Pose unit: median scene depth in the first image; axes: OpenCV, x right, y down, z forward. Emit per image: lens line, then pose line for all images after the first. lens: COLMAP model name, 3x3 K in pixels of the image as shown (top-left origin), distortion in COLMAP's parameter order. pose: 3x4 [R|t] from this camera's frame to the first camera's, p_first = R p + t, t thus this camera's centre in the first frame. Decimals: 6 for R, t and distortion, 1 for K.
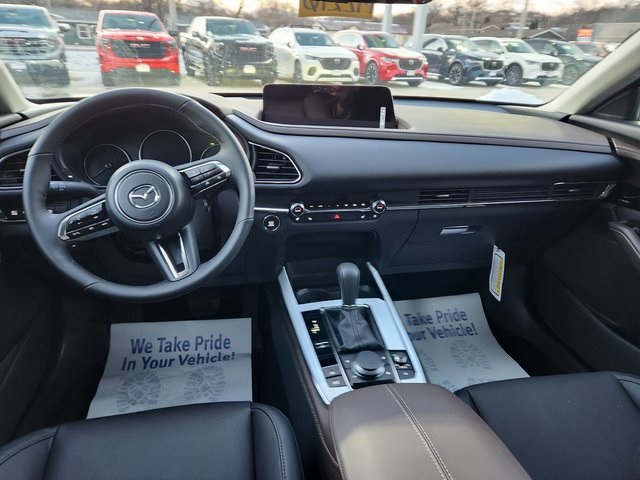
lens RADIAL K [[440.3, 0, 329.3], [0, 440.3, 241.2], [0, 0, 1]] dist [0.061438, -0.075188]
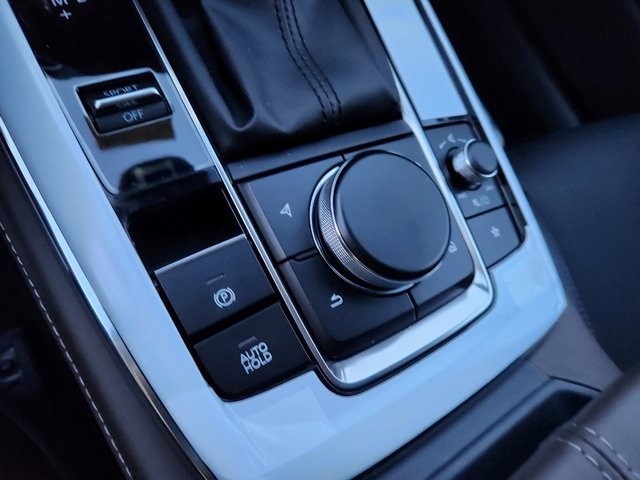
lens RADIAL K [[440.3, 0, 329.3], [0, 440.3, 241.2], [0, 0, 1]] dist [0.061438, -0.075188]
pose [[0.887859, -0.153989, 0.433583, -0.018595], [-0.215776, 0.692939, 0.687951, 0.083829], [-0.406383, -0.704360, 0.582005, 0.521397]]
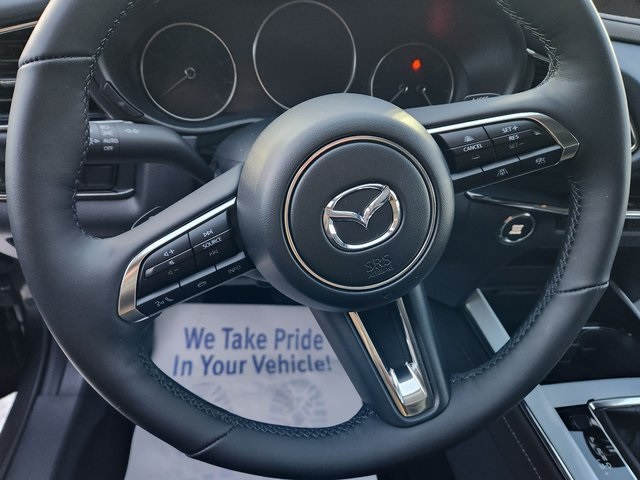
lens RADIAL K [[439.0, 0, 325.5], [0, 439.0, 235.3], [0, 0, 1]] dist [0.026576, -0.004443]
pose [[0.995370, 0.095976, 0.005184, -0.248149], [-0.094811, 0.971568, 0.216950, -0.086238], [0.015785, -0.216437, 0.976169, 0.373982]]
